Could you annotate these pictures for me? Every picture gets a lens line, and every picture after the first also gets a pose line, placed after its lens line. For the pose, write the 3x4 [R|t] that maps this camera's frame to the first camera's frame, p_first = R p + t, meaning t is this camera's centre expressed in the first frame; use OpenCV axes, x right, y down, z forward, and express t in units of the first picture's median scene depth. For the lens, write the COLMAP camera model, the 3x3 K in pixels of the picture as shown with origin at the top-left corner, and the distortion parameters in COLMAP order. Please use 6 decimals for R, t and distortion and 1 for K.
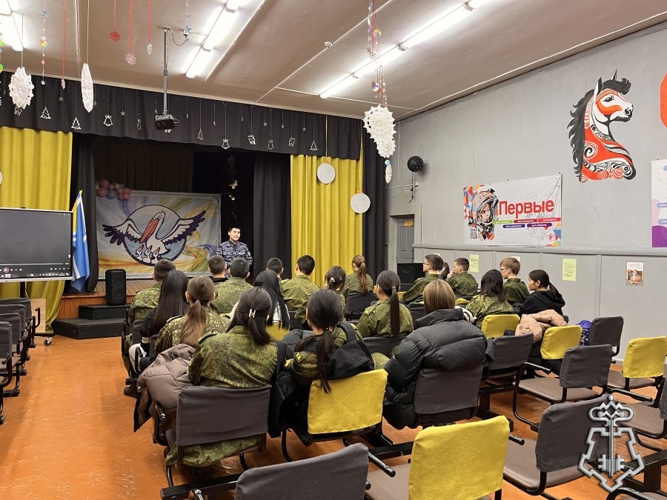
lens RADIAL K [[503.7, 0, 332.8], [0, 503.7, 248.2], [0, 0, 1]] dist [0.031564, -0.063442]
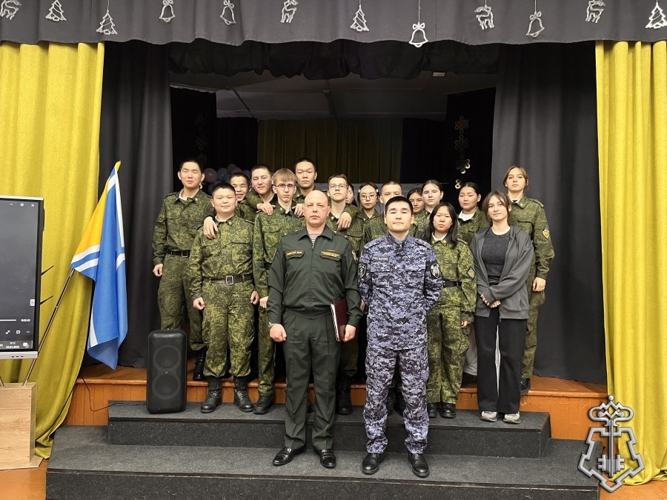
lens RADIAL K [[503.7, 0, 332.8], [0, 503.7, 248.4], [0, 0, 1]] dist [0.031564, -0.063442]
pose [[0.879463, 0.003027, -0.475958, -0.085668], [-0.019843, 0.999344, -0.030309, -0.020132], [0.475554, 0.036101, 0.878946, 0.676026]]
